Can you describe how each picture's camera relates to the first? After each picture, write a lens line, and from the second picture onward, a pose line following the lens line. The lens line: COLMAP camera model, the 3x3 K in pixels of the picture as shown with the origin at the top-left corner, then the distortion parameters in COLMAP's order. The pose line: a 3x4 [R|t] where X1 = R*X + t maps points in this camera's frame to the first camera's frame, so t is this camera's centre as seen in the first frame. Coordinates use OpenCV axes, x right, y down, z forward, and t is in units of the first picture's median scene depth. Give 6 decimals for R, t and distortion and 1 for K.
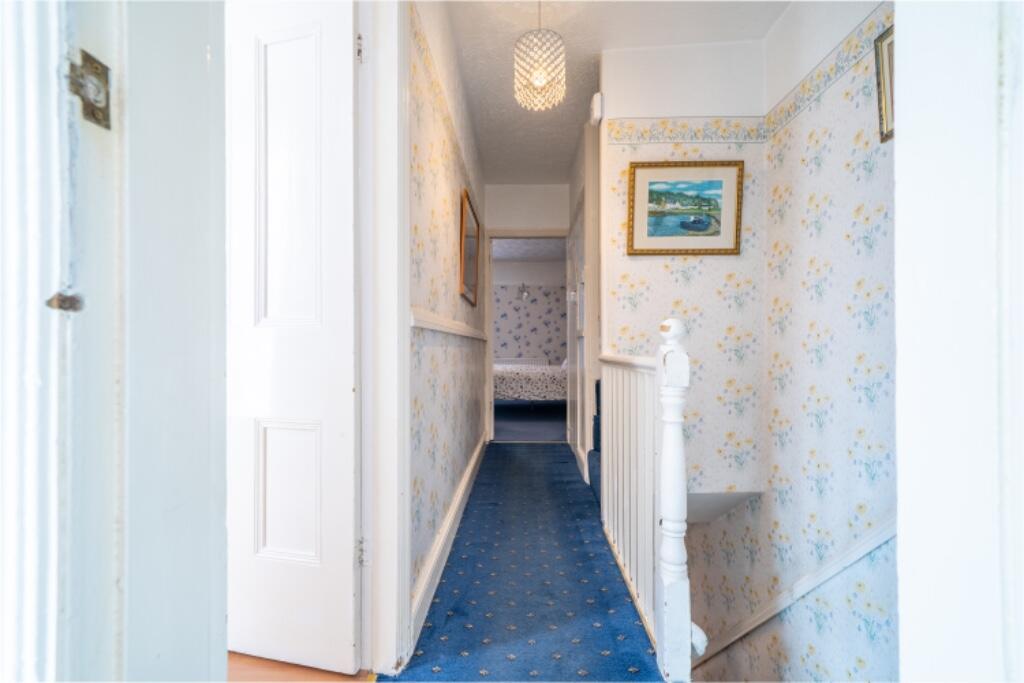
lens RADIAL K [[441.4, 0, 512.0], [0, 441.4, 341.5], [0, 0, 1]] dist [0.001506, 0.000253]
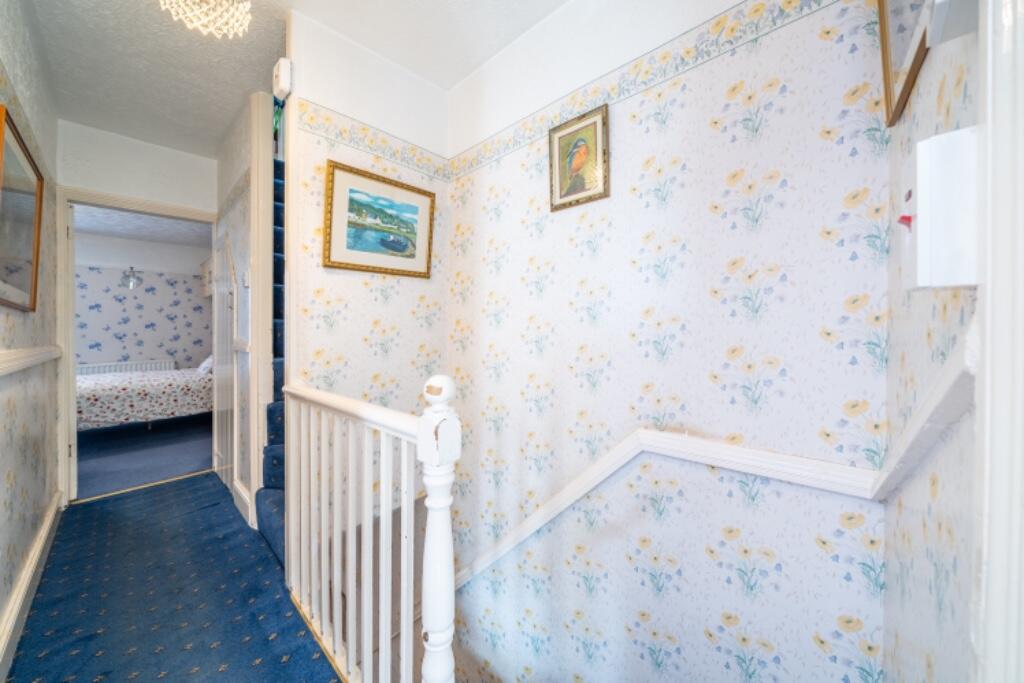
lens RADIAL K [[360.5, 0, 506.7], [0, 360.5, 326.5], [0, 0, 1]] dist [-0.007360, 0.000020]
pose [[0.664885, -0.001354, 0.746944, -0.022325], [0.003475, 0.999993, -0.001281, -0.077964], [-0.746937, 0.003448, 0.664885, 0.272316]]
